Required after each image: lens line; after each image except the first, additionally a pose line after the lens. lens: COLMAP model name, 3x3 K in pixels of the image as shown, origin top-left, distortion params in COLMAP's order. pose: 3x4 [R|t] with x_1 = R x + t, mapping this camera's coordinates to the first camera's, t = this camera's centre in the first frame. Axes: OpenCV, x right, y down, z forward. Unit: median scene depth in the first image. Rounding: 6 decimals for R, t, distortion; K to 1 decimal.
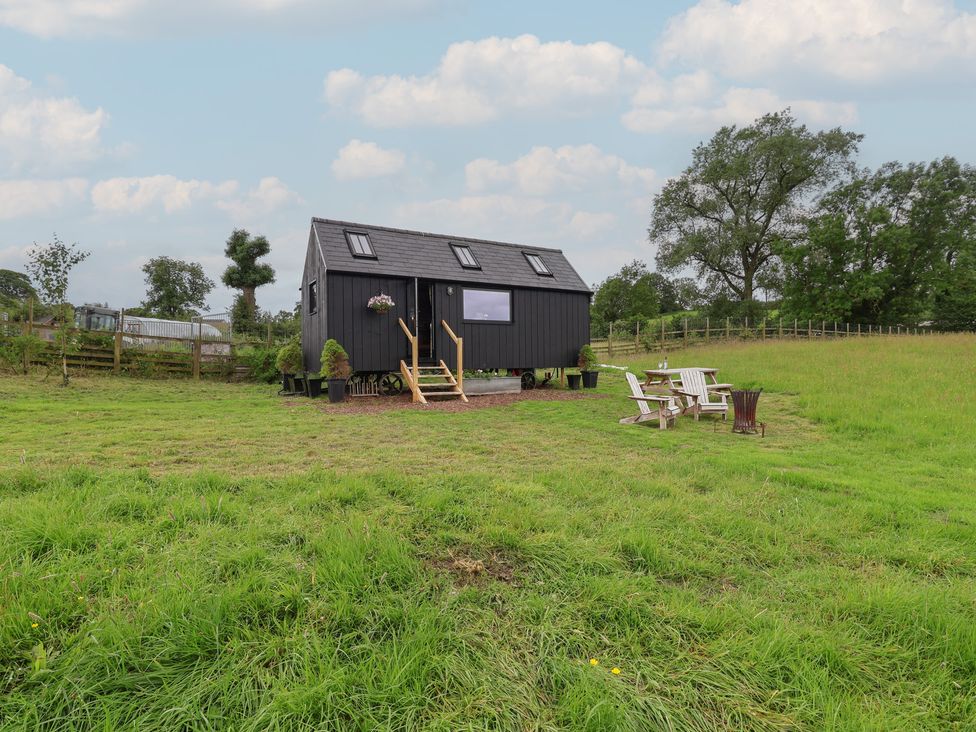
lens RADIAL K [[474.5, 0, 476.5], [0, 474.5, 356.1], [0, 0, 1]] dist [-0.000044, -0.009380]
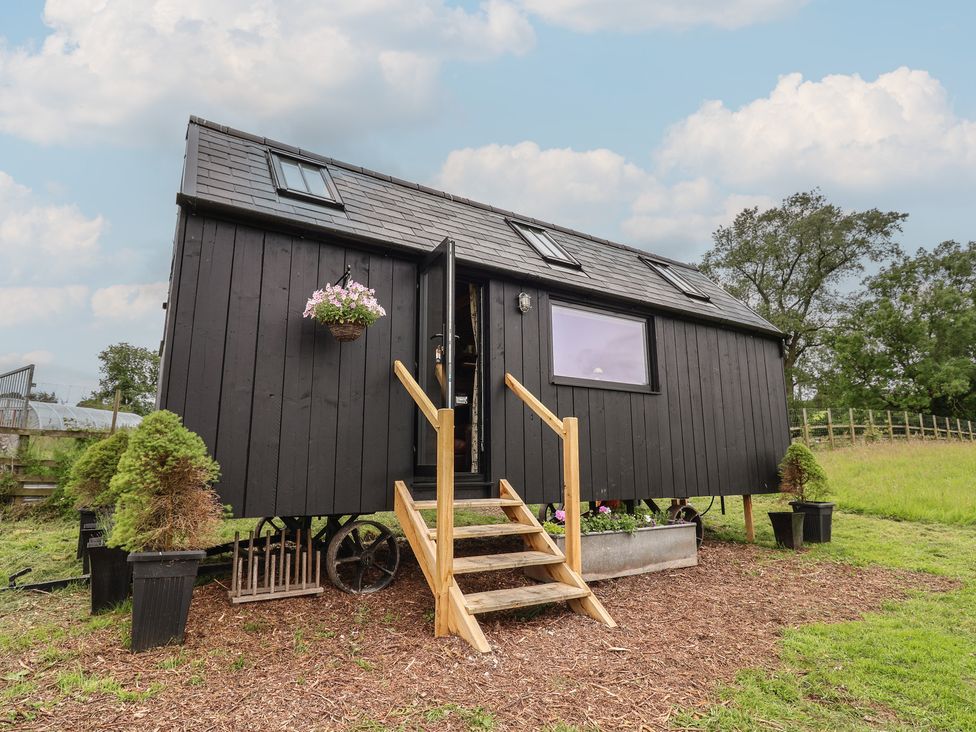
lens RADIAL K [[513.6, 0, 474.0], [0, 513.6, 364.6], [0, 0, 1]] dist [0.000544, -0.012939]
pose [[0.999790, 0.014196, 0.014782, -0.019274], [-0.011302, 0.983572, -0.180161, -0.001407], [-0.017097, 0.179956, 0.983526, 0.108824]]
